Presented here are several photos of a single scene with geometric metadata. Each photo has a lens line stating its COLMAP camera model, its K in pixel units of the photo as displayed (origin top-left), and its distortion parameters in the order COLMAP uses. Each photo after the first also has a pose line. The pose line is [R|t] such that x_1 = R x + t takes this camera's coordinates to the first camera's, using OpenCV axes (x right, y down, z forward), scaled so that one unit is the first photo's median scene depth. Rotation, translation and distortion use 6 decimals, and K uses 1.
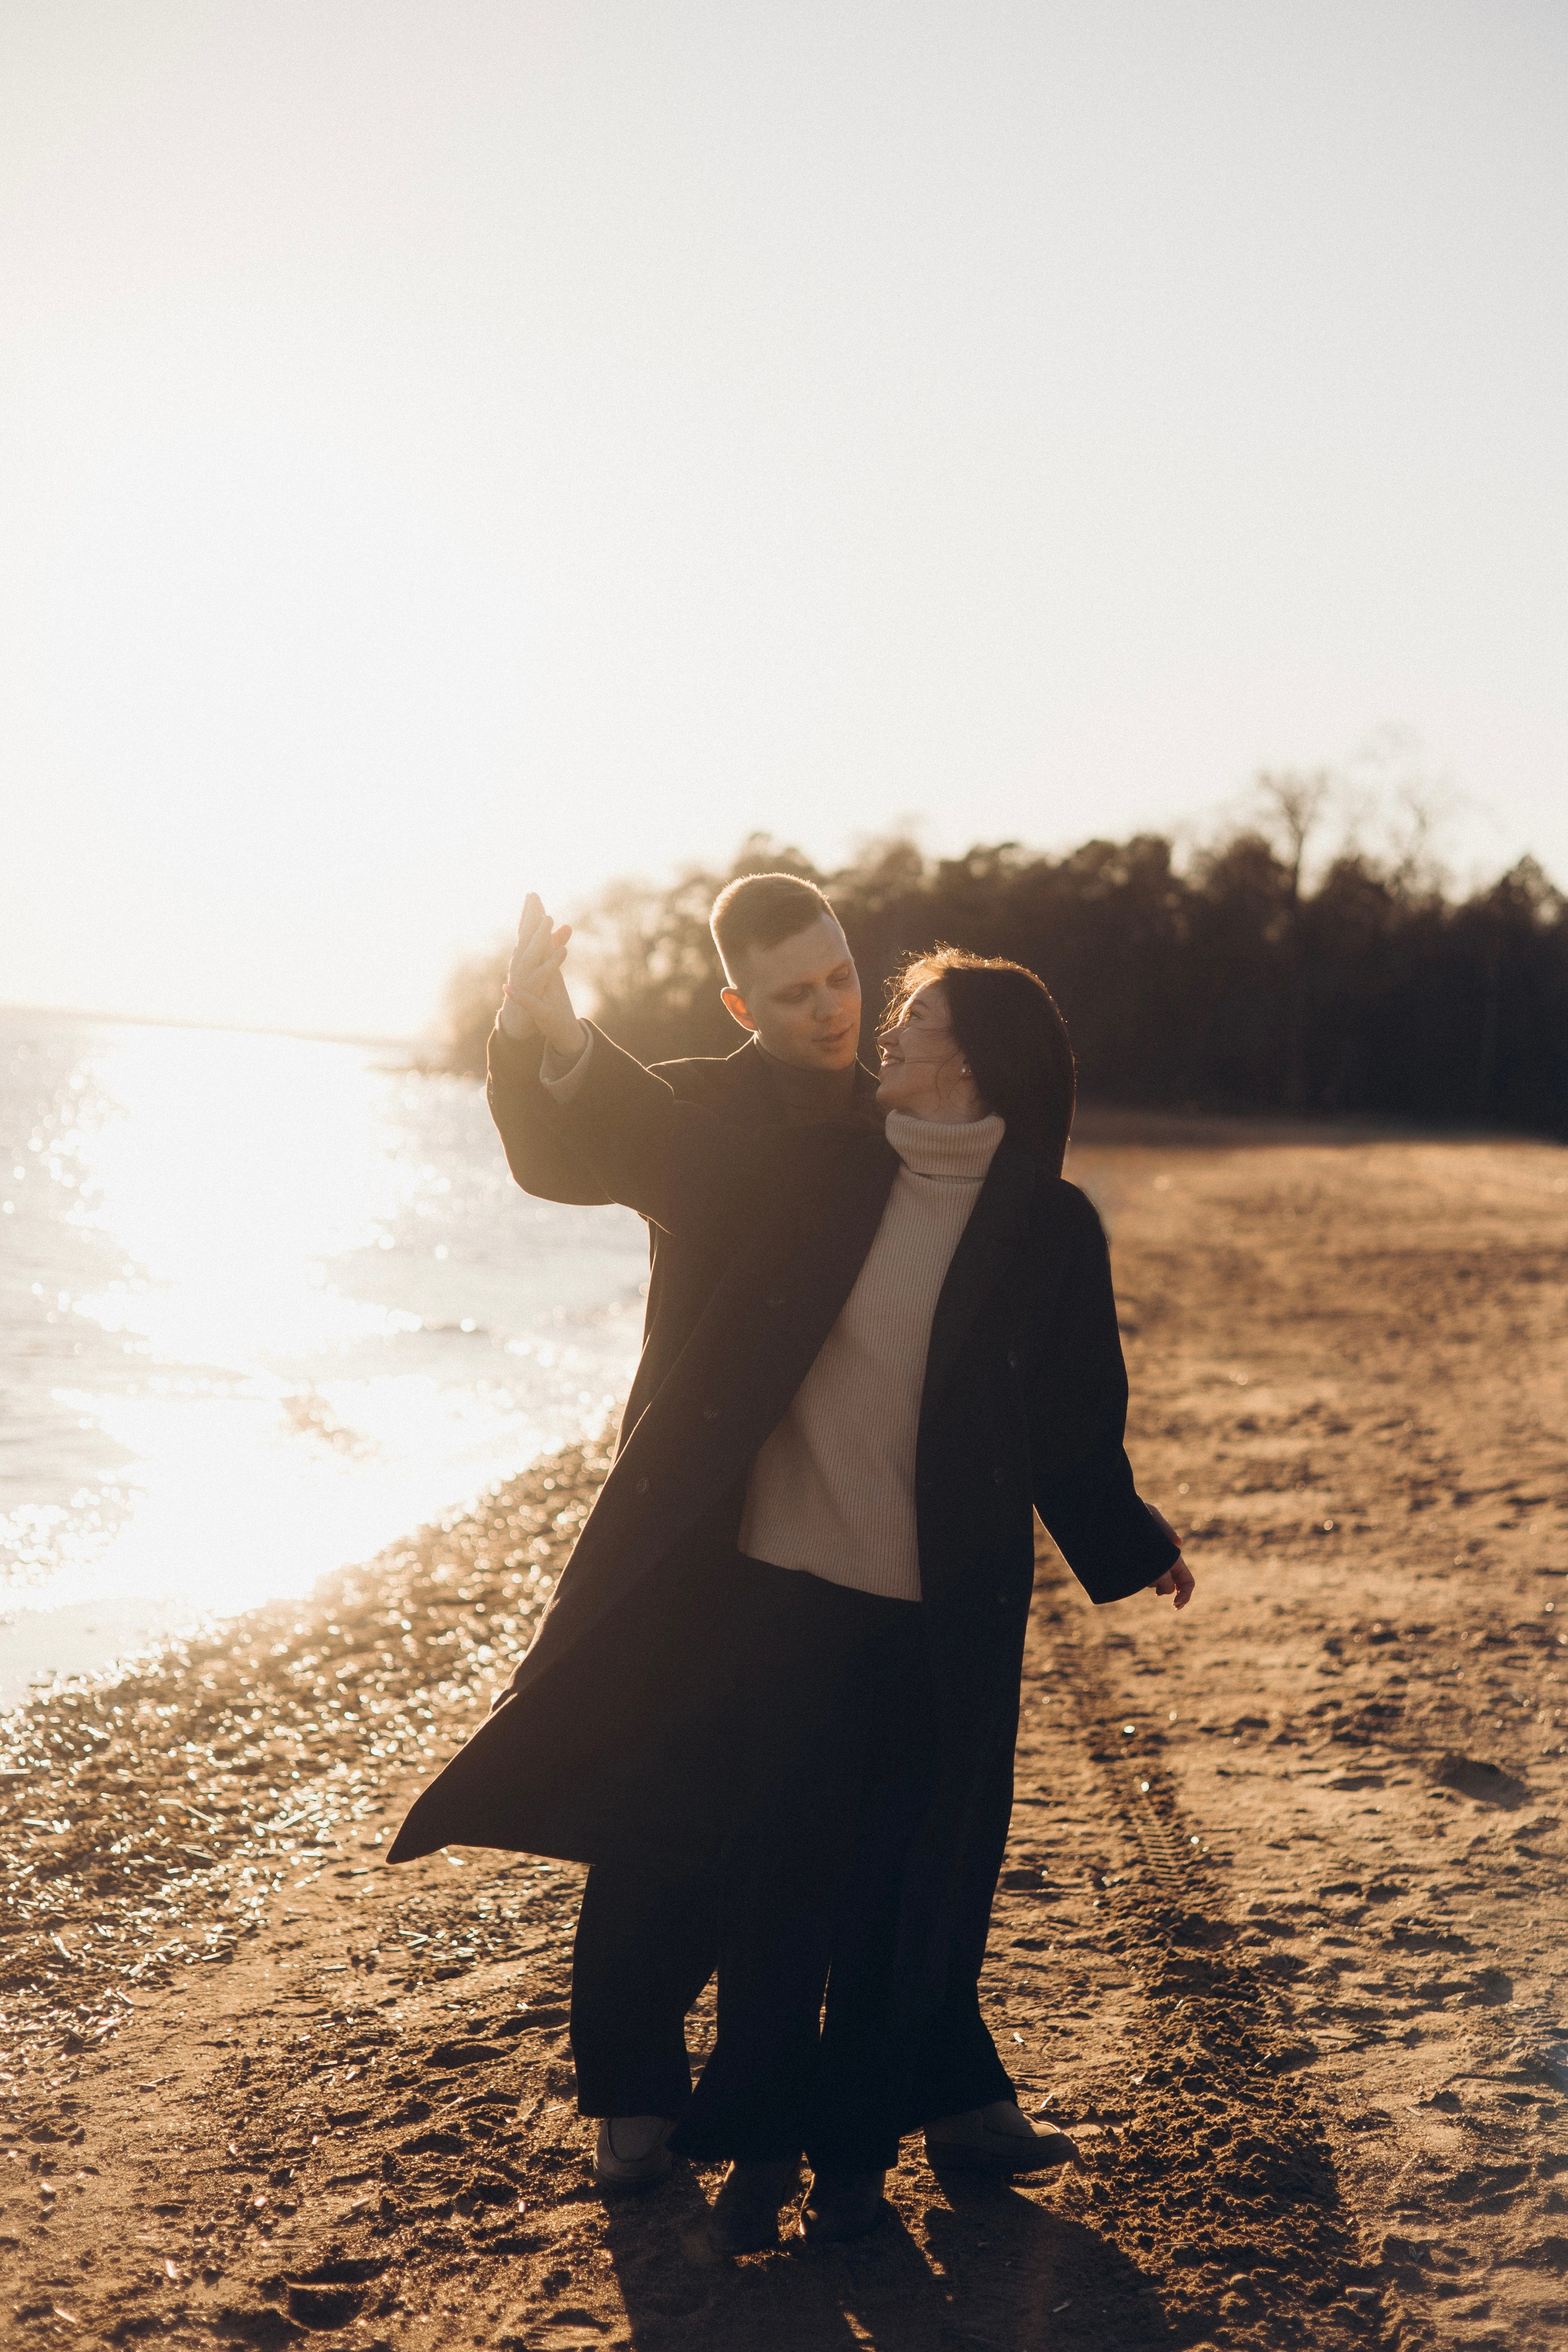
lens RADIAL K [[3245.2, 0, 772.7], [0, 3245.2, 1148.9], [0, 0, 1]] dist [0.007072, 0.055459]
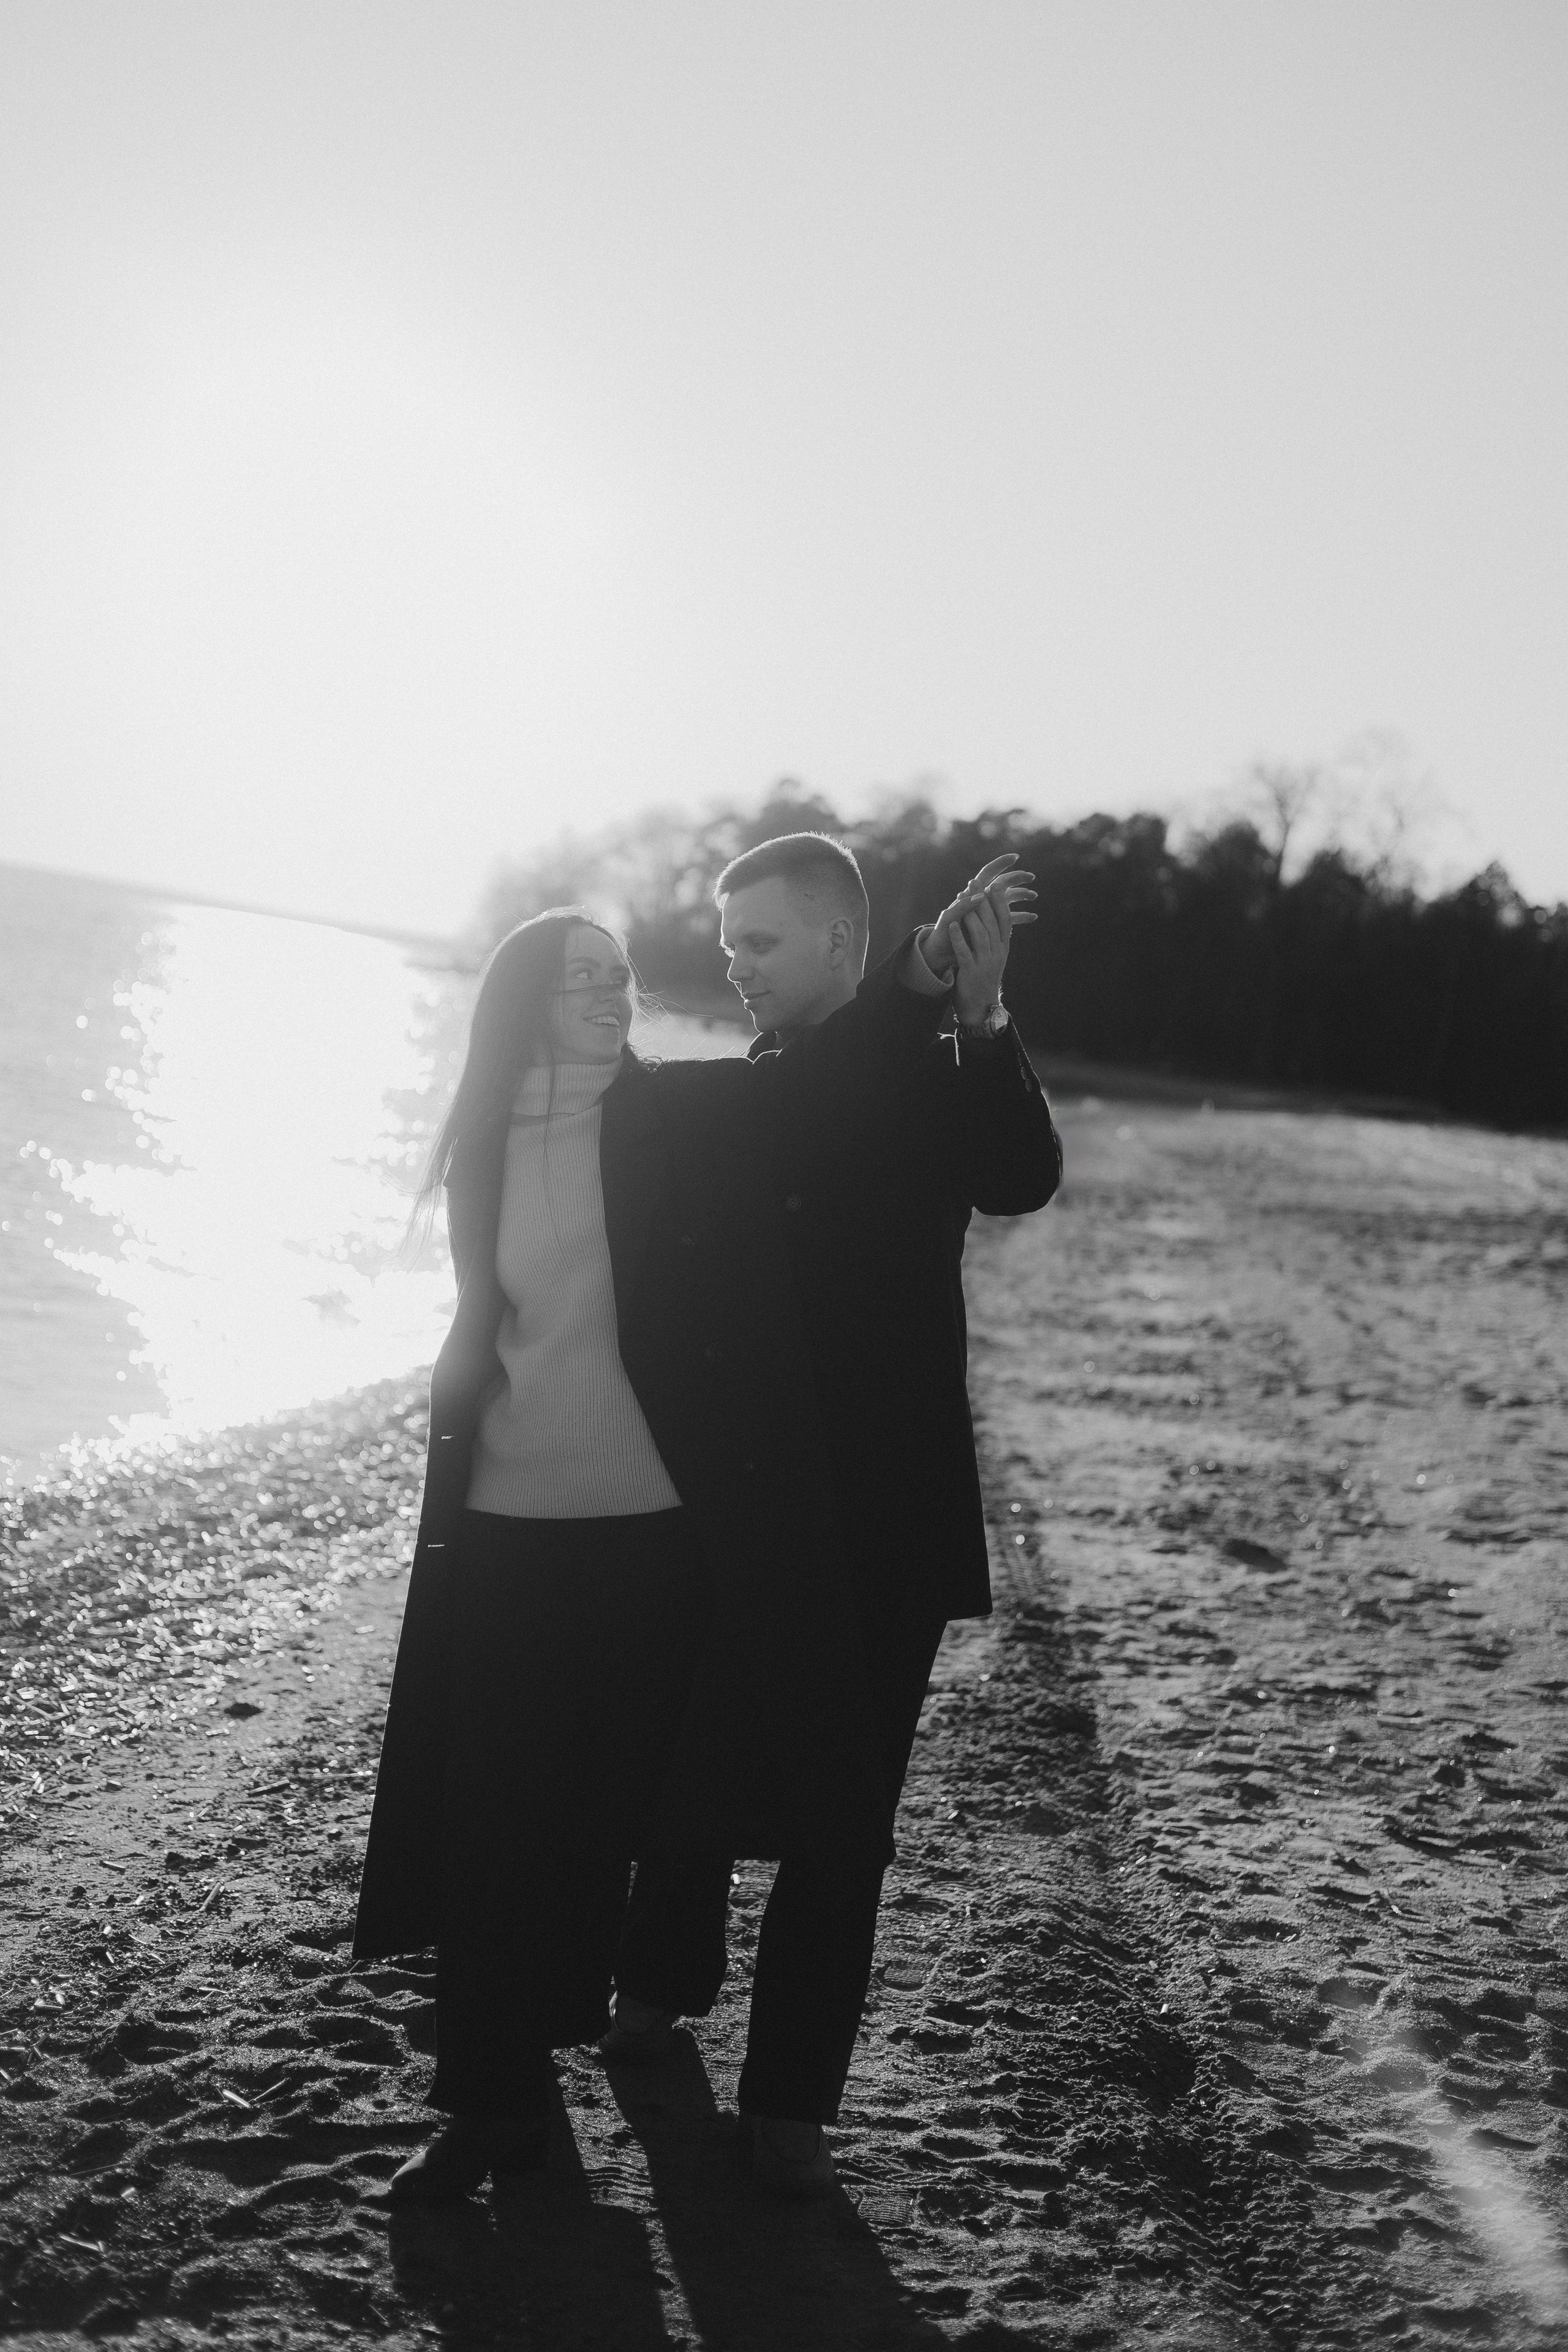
lens RADIAL K [[3245.2, 0, 772.7], [0, 3245.2, 1148.9], [0, 0, 1]] dist [0.007072, 0.055459]
pose [[0.996181, 0.087237, 0.003627, -0.009064], [-0.087299, 0.995906, 0.023449, 0.000930], [-0.001566, -0.023676, 0.999718, -0.277789]]
